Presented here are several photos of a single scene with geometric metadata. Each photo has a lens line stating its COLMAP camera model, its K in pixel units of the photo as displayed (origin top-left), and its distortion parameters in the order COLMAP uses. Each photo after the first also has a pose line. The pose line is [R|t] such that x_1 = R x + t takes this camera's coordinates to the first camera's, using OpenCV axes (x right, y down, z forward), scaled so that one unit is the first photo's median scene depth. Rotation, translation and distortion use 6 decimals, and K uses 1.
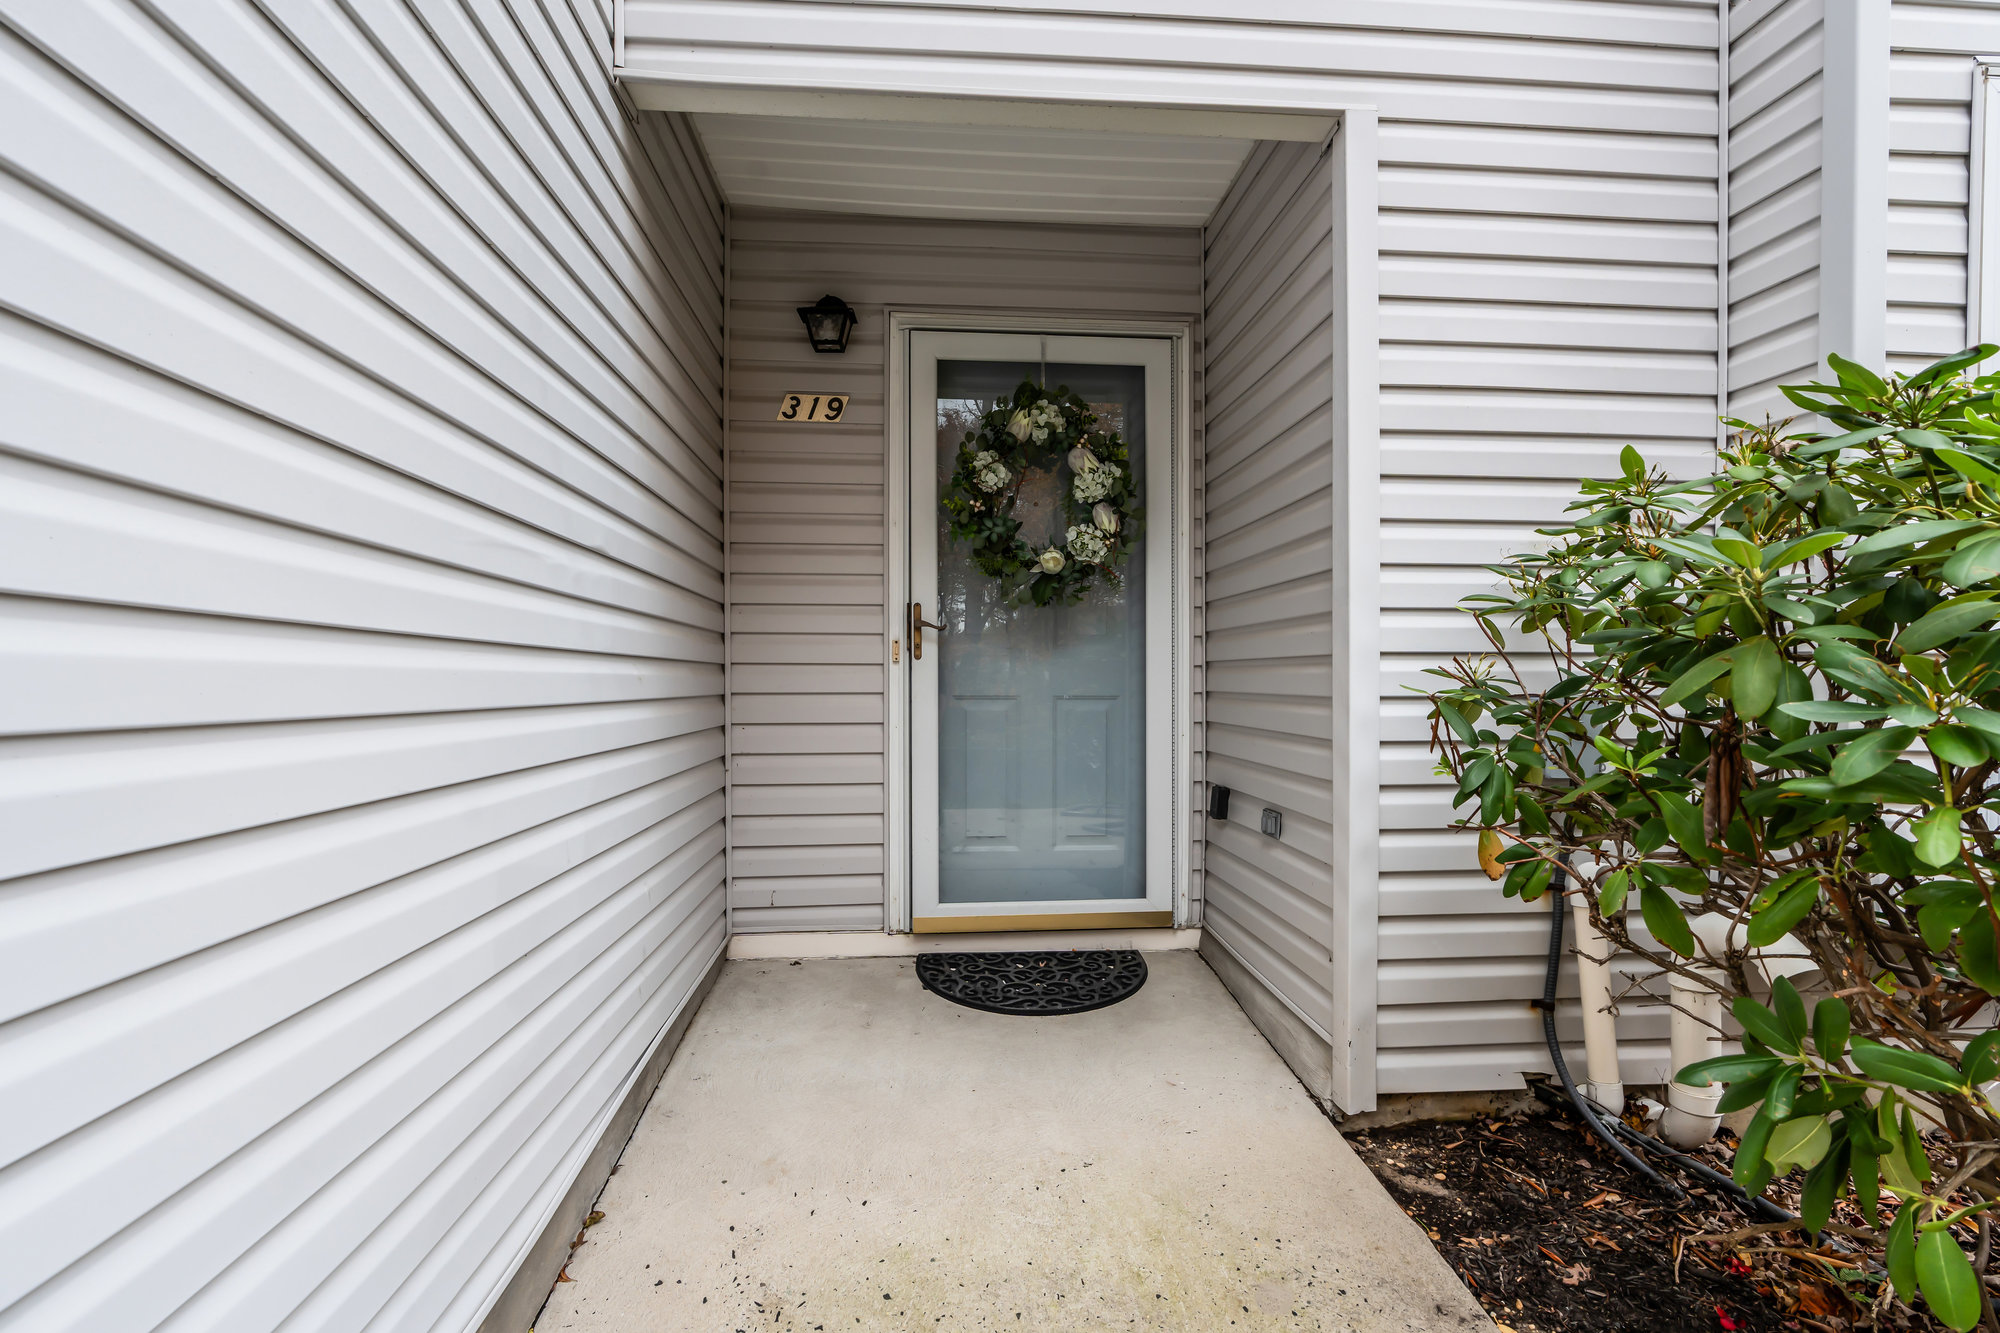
lens RADIAL K [[905.9, 0, 1001.2], [0, 905.9, 677.4], [0, 0, 1]] dist [-0.007073, 0.001099]
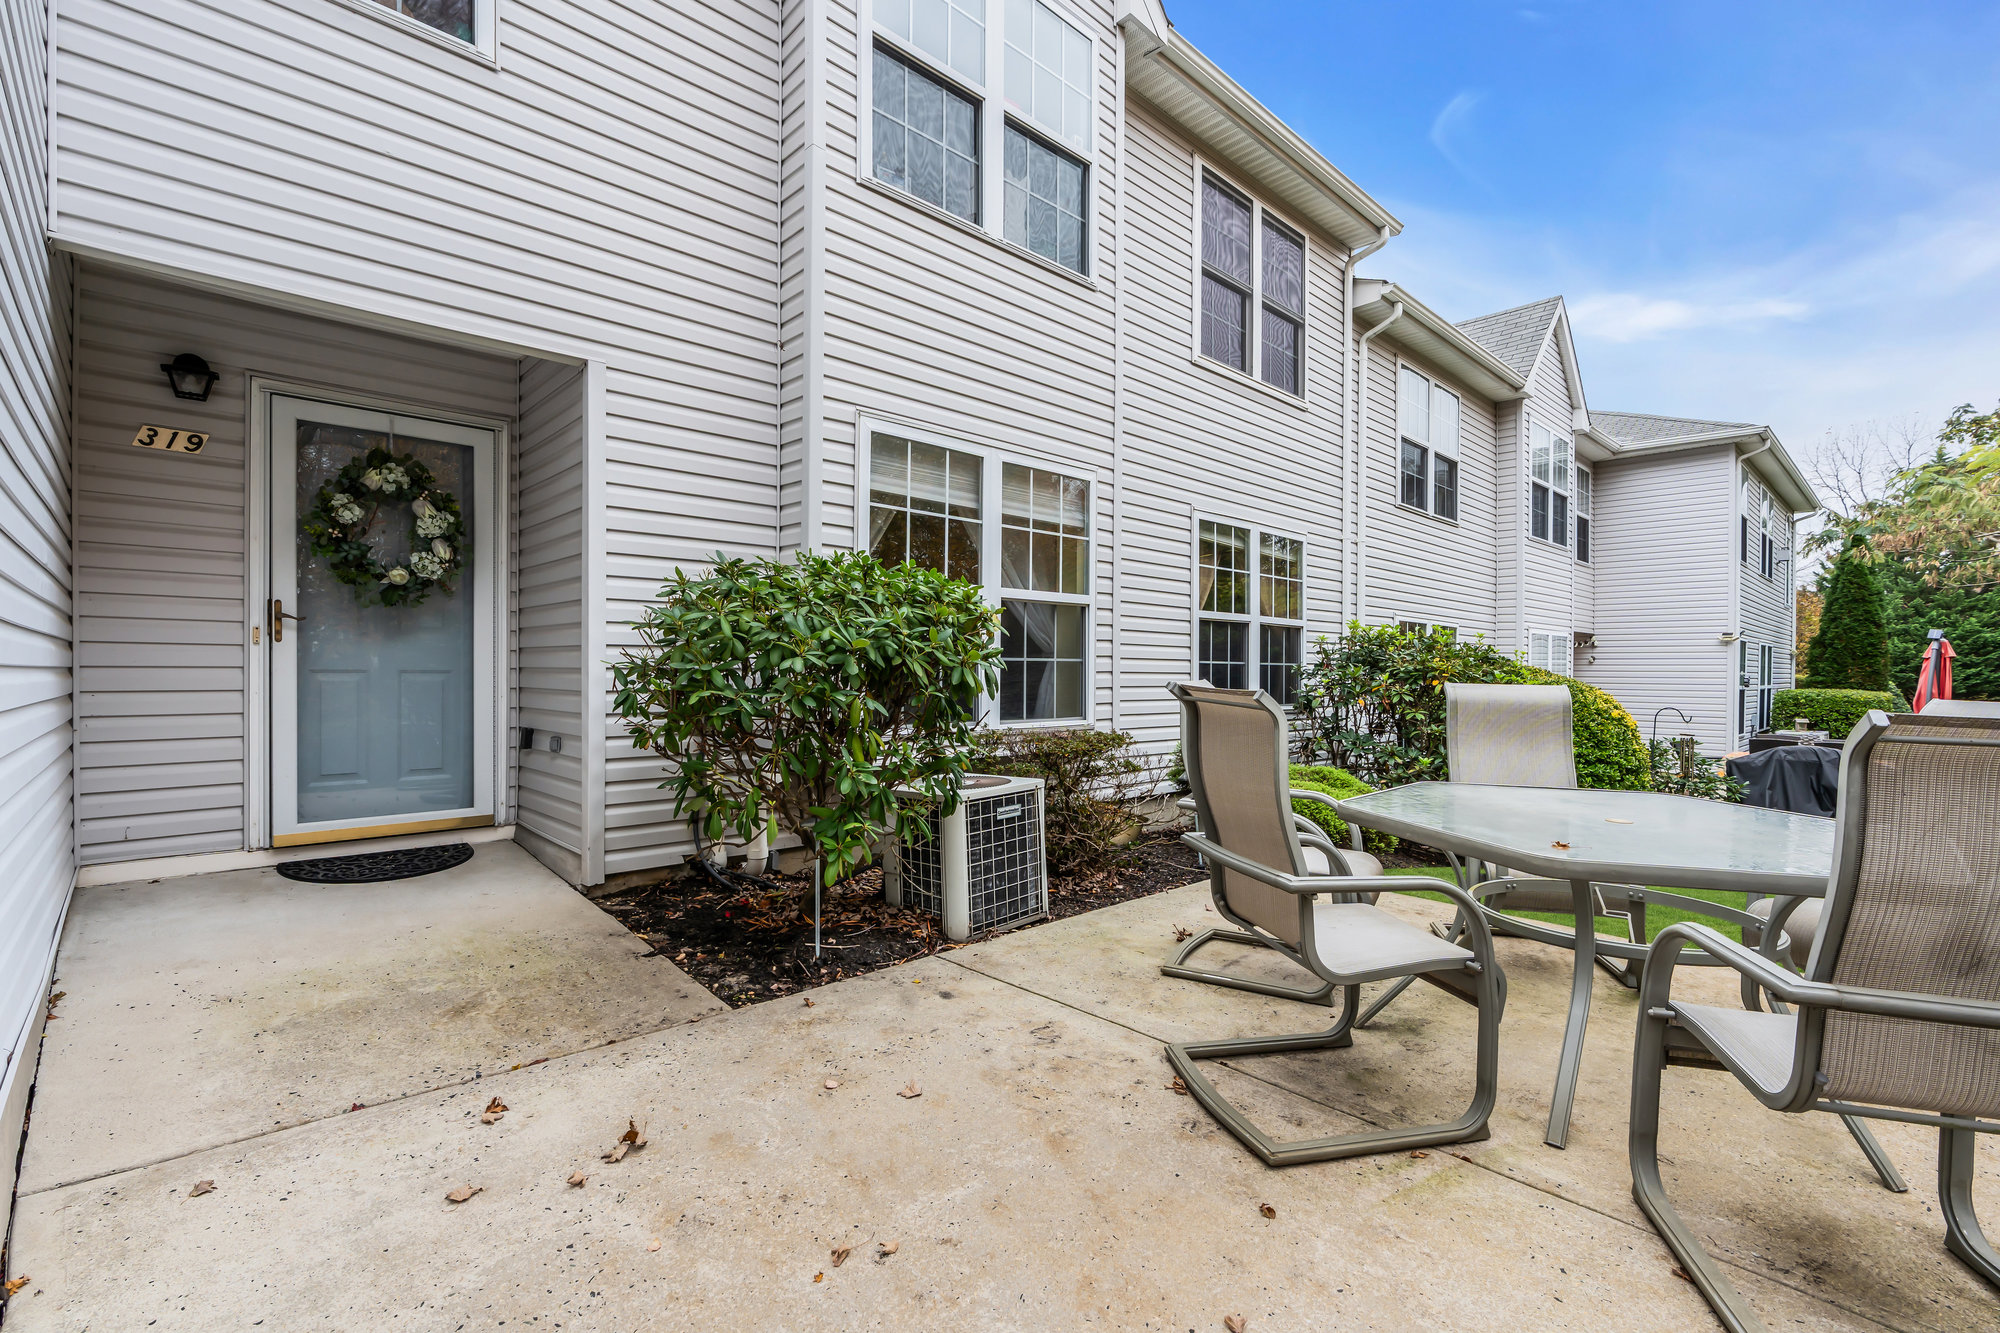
lens RADIAL K [[905.9, 0, 1001.2], [0, 905.9, 677.4], [0, 0, 1]] dist [-0.007073, 0.001099]
pose [[0.788265, -0.000103, 0.615336, -0.071145], [-0.006356, 0.999945, 0.008310, 0.014724], [-0.615303, -0.010461, 0.788221, -0.712107]]
